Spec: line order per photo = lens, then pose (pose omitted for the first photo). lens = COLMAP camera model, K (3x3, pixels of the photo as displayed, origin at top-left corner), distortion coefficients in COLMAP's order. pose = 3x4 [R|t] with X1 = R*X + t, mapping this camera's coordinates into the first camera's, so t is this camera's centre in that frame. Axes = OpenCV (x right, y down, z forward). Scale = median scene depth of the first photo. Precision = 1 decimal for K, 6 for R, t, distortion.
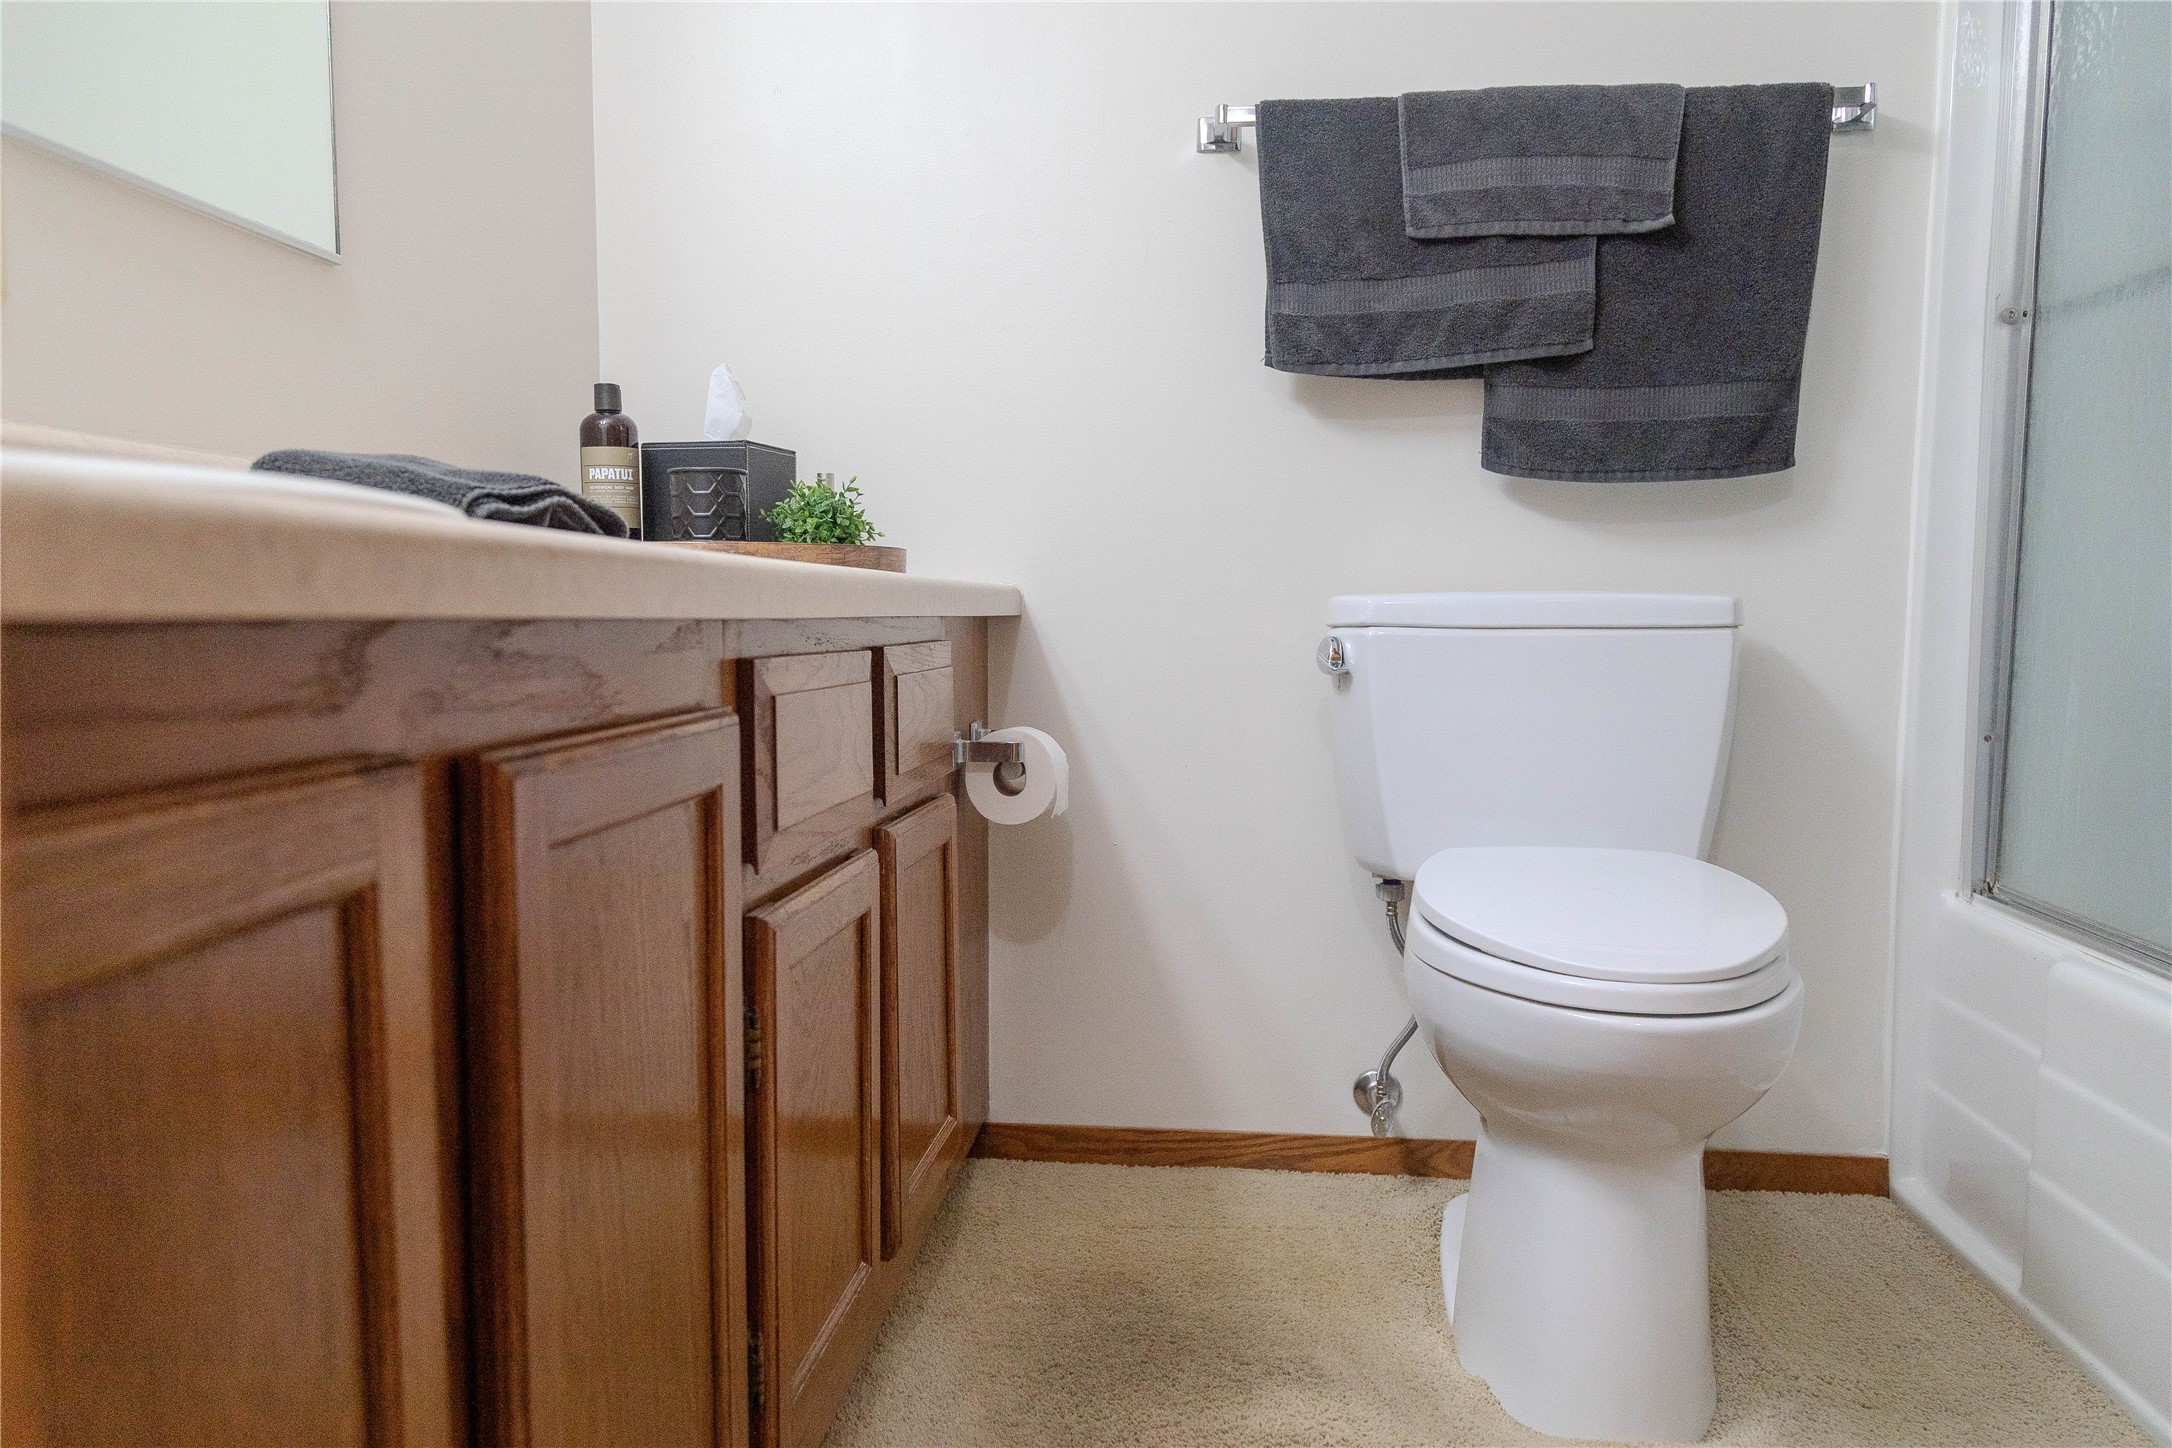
lens RADIAL K [[1526.4, 0, 1079.9], [0, 1526.4, 758.1], [0, 0, 1]] dist [0.011666, -0.002444]
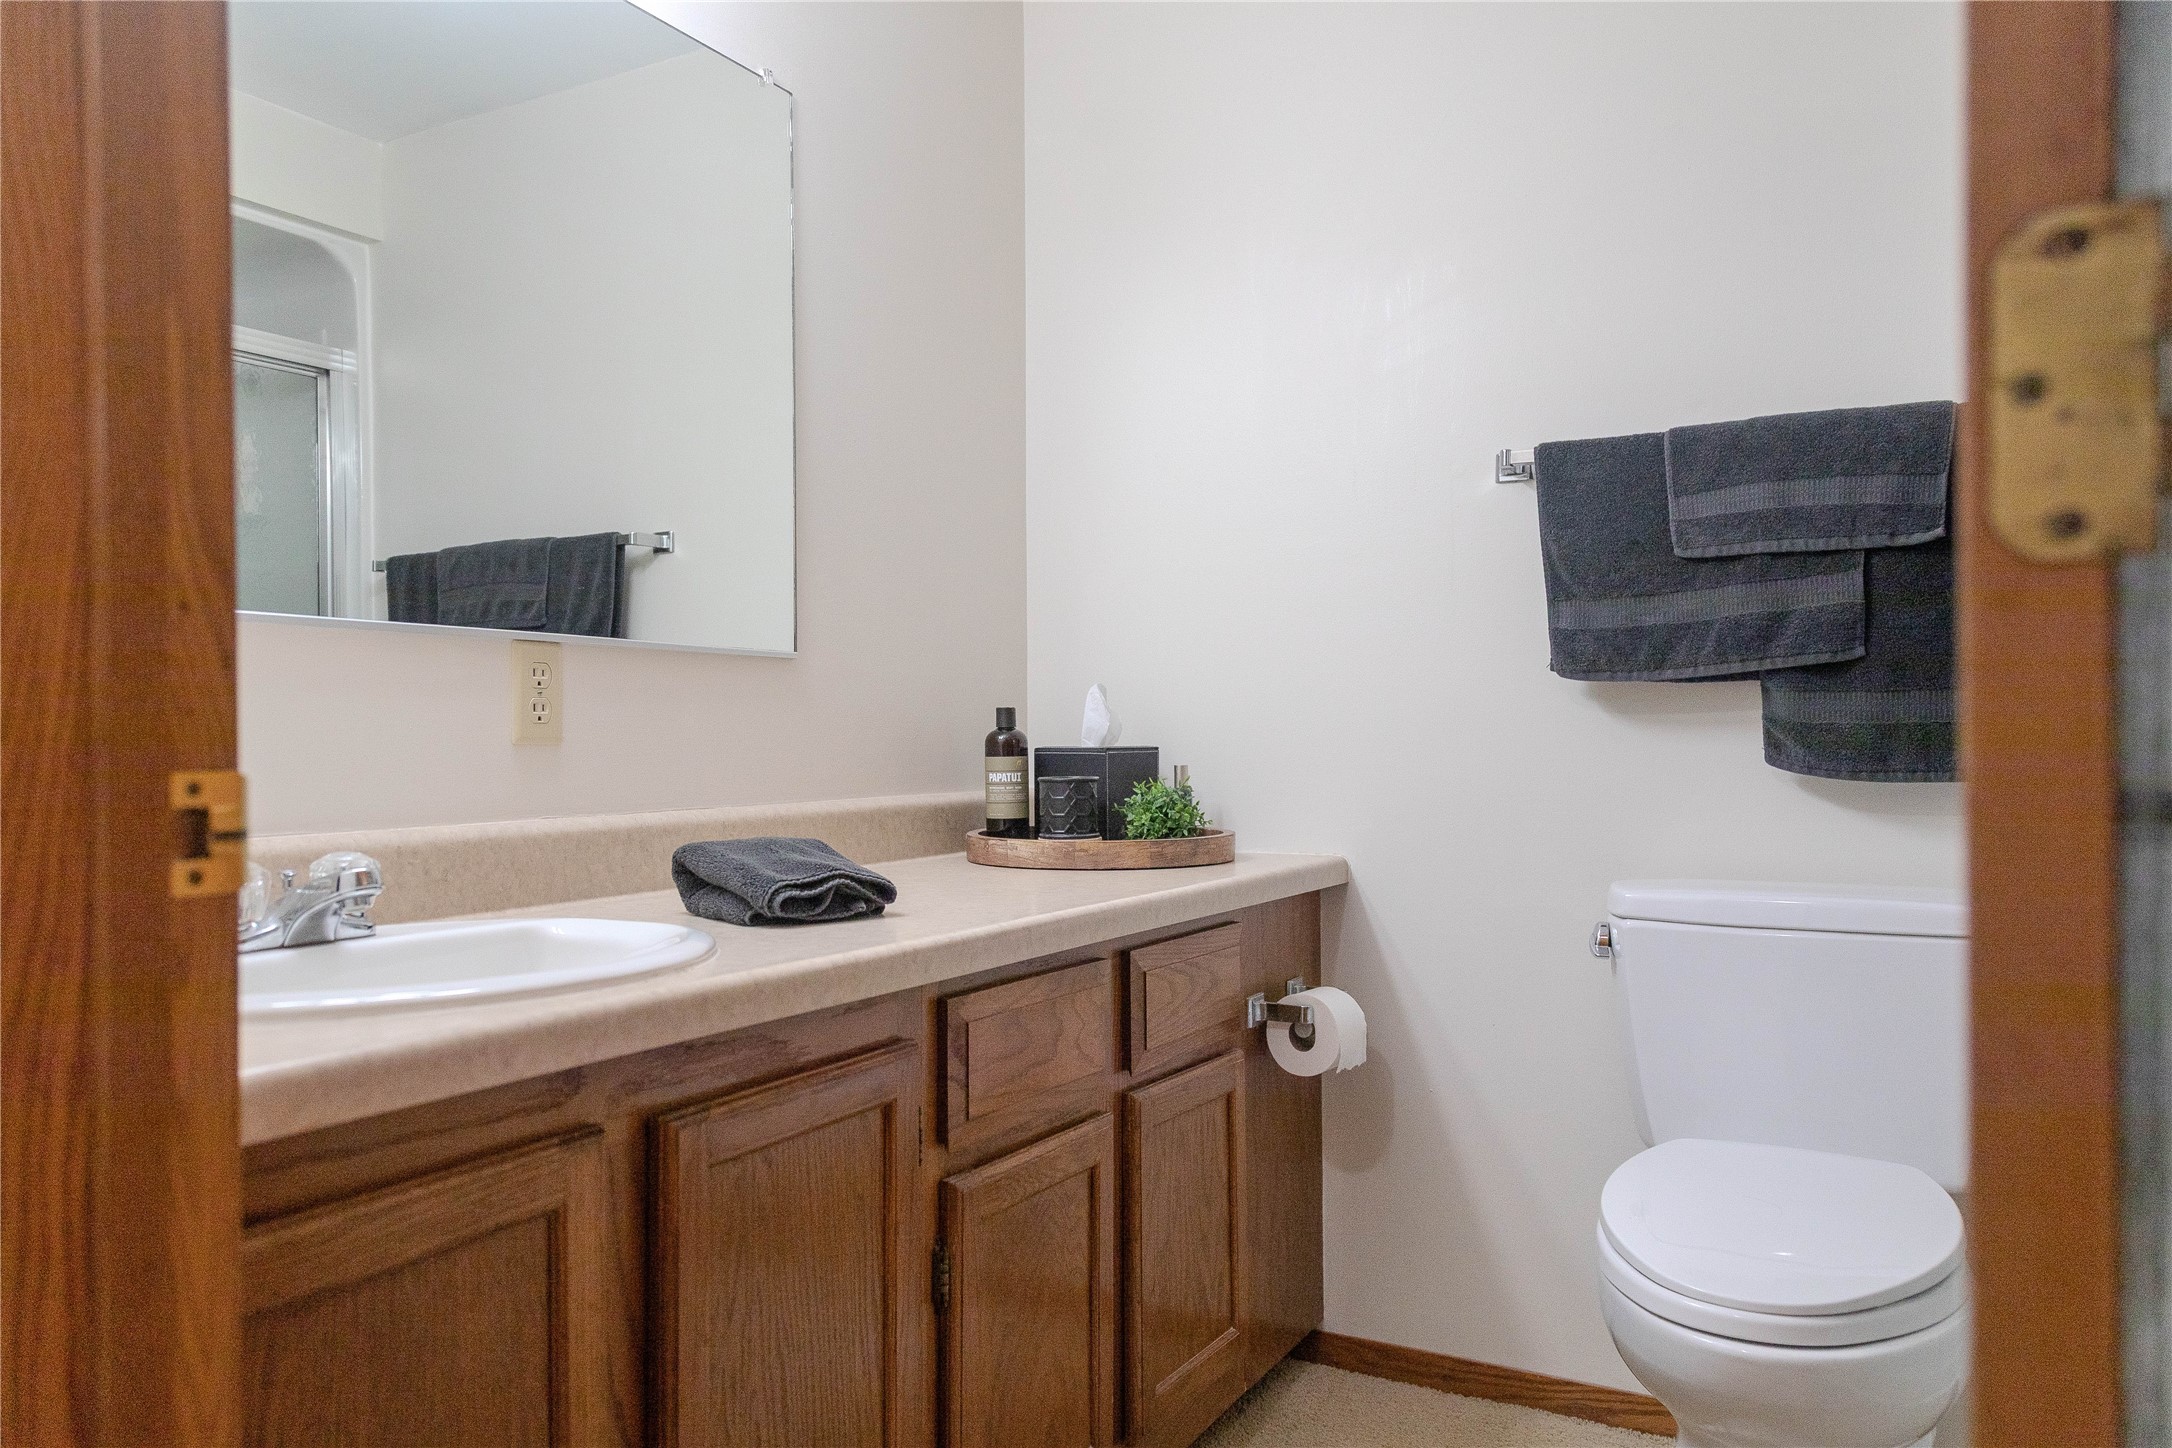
lens RADIAL K [[1526.4, 0, 1079.9], [0, 1526.4, 758.1], [0, 0, 1]] dist [0.011666, -0.002444]
pose [[0.915738, -0.003078, -0.401764, 0.265319], [-0.030146, 0.996625, -0.076348, -0.103451], [0.400643, 0.082026, 0.912555, -0.151343]]
